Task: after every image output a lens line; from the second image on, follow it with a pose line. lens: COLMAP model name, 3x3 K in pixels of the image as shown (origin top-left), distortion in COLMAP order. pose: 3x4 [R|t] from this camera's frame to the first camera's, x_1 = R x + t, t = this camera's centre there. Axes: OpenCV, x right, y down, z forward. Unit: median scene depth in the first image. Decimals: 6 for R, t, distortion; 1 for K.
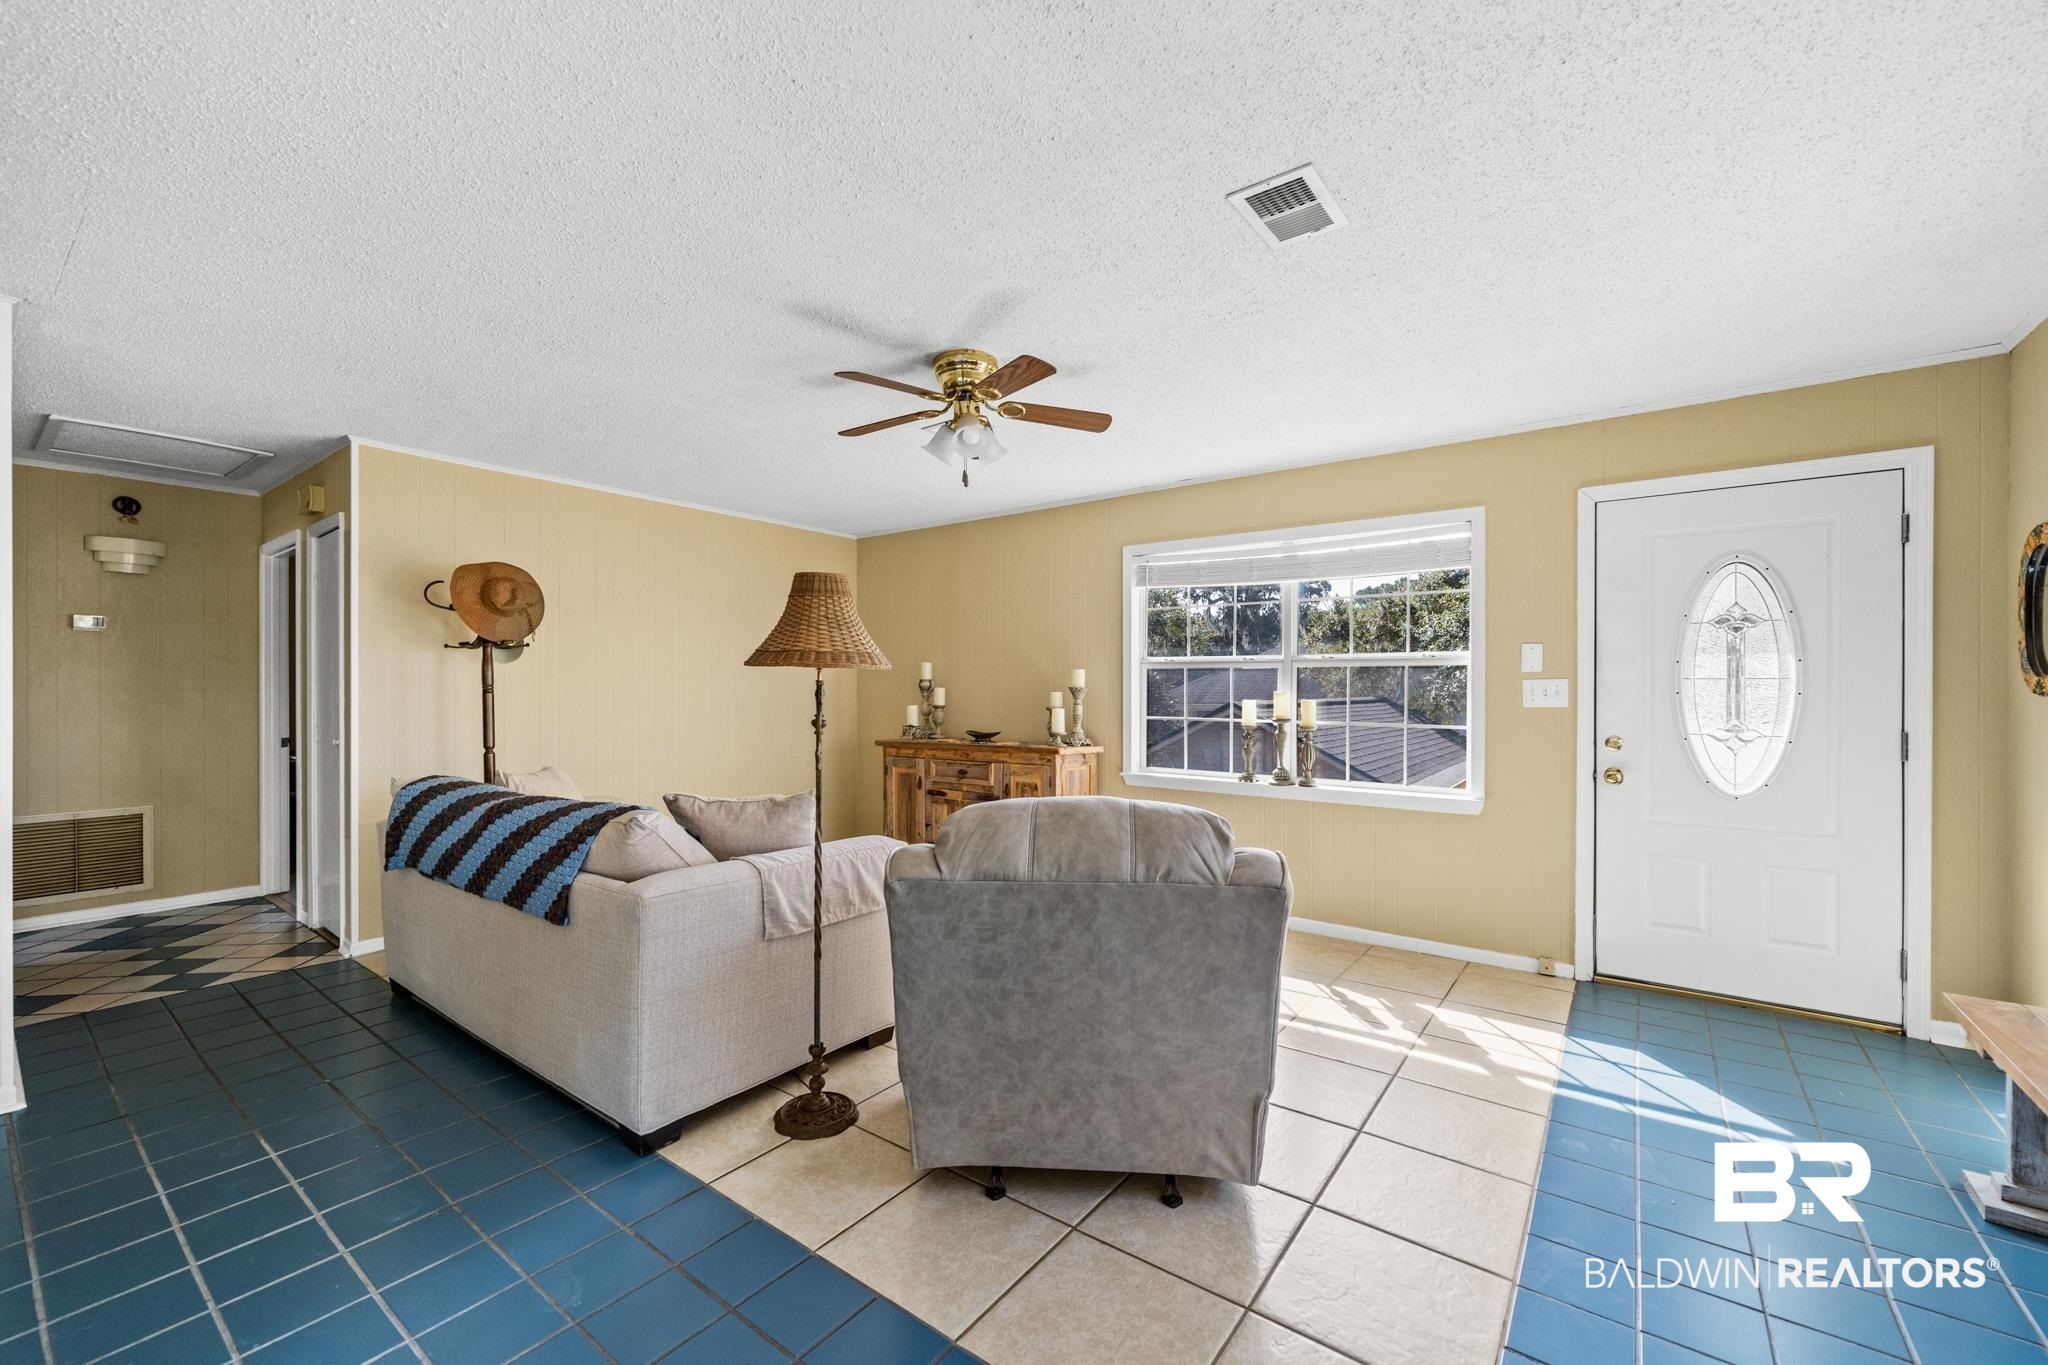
lens RADIAL K [[824.8, 0, 1024.0], [0, 824.8, 682.5], [0, 0, 1]] dist [0.001157, -0.000115]
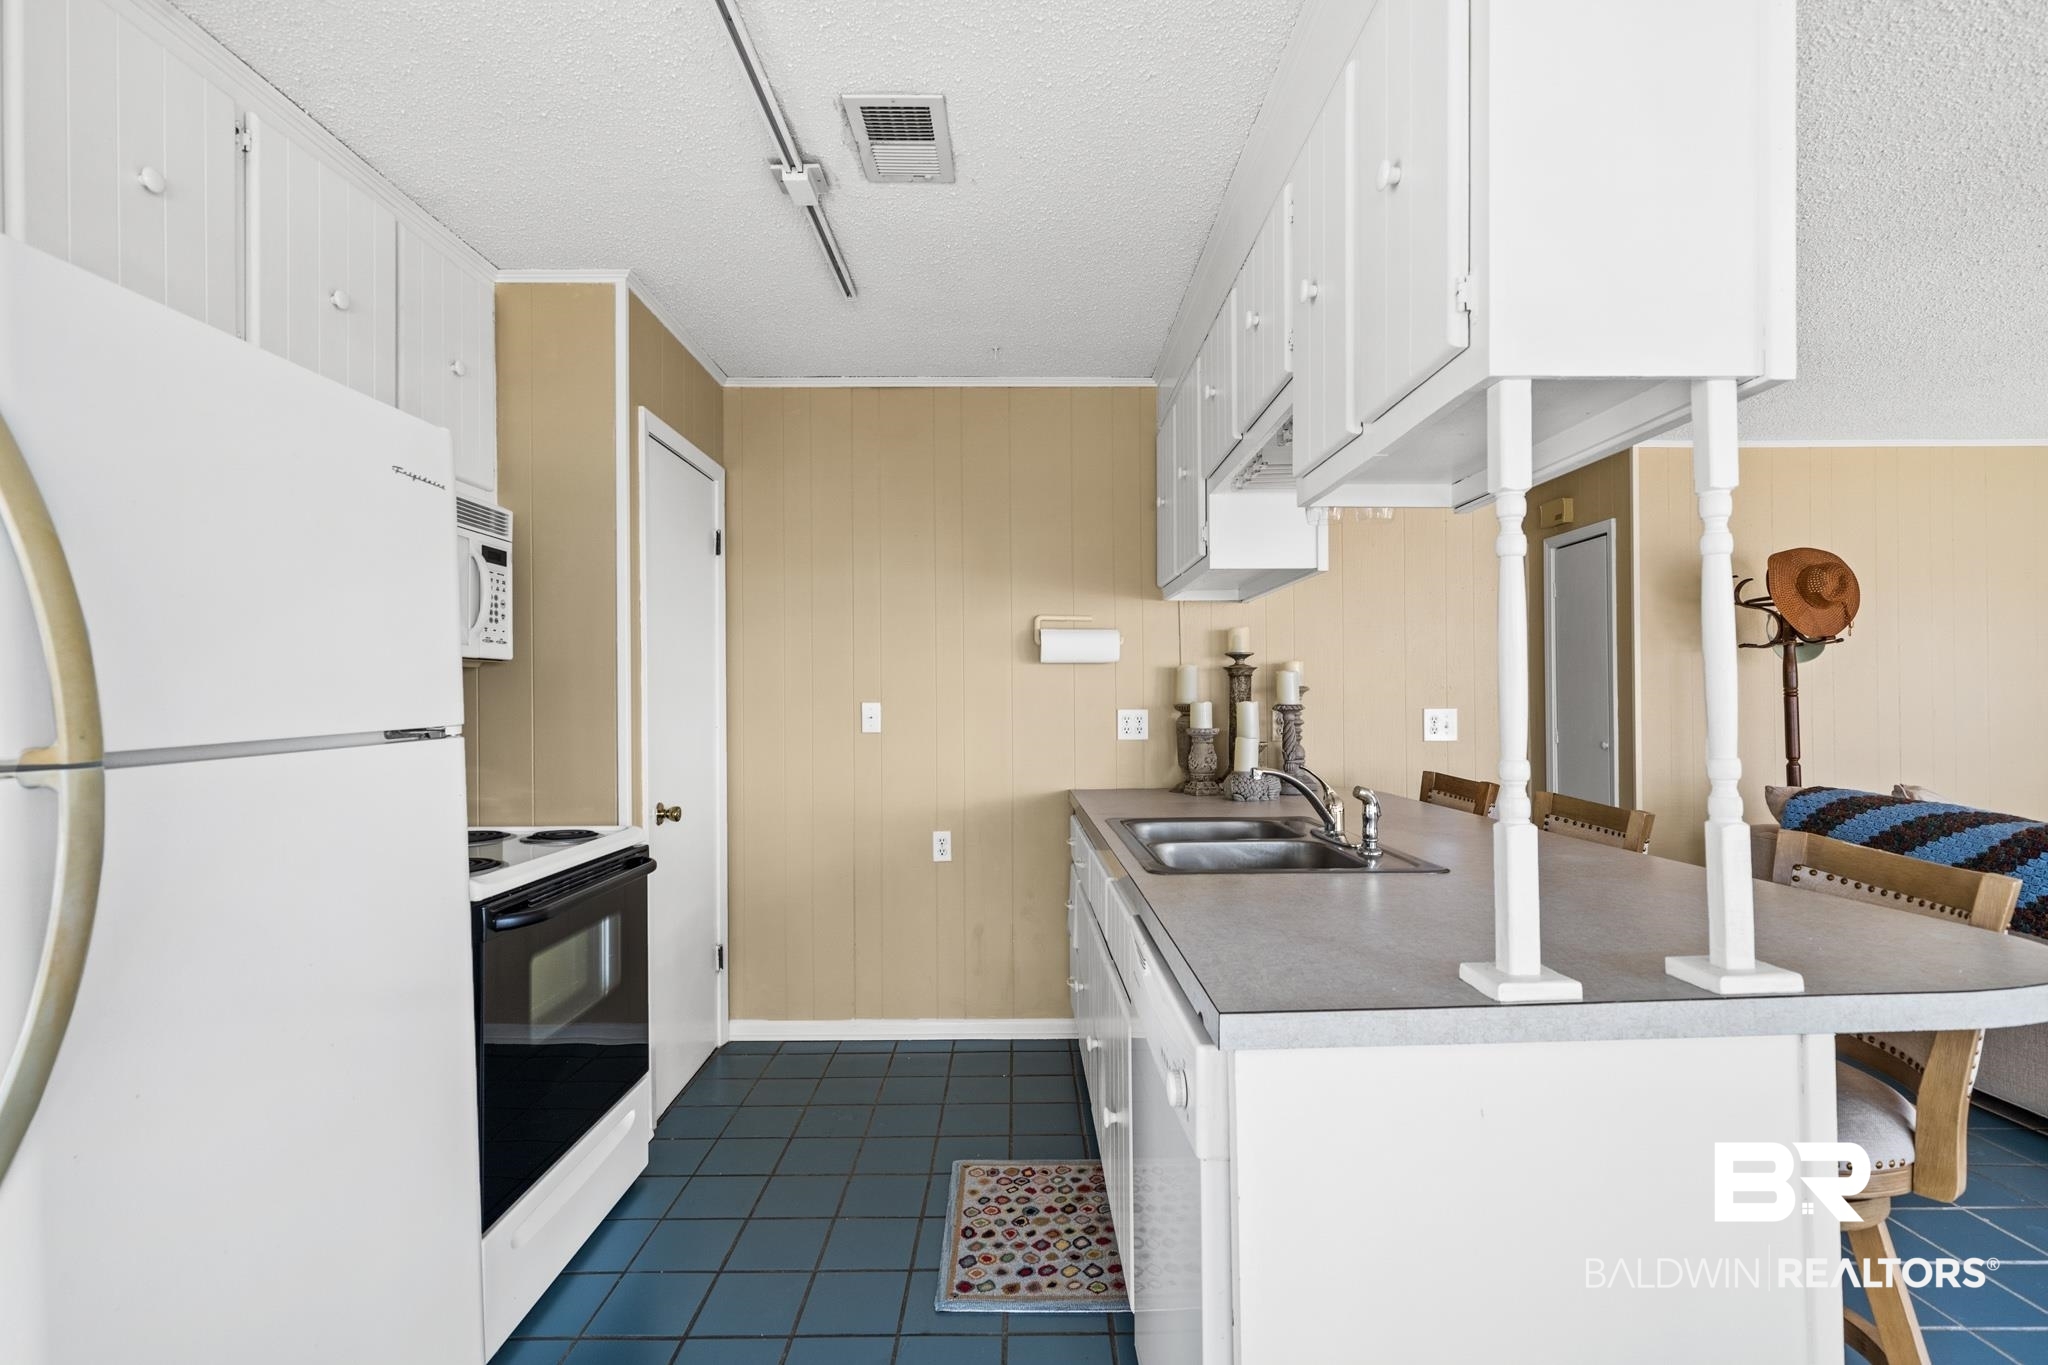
lens RADIAL K [[925.4, 0, 1018.3], [0, 925.4, 689.0], [0, 0, 1]] dist [0.001181, -0.000054]
pose [[0.595522, -0.008561, -0.803293, -0.417394], [0.009709, 0.999947, -0.003459, -0.000006], [0.803280, -0.005739, 0.595573, -0.321382]]
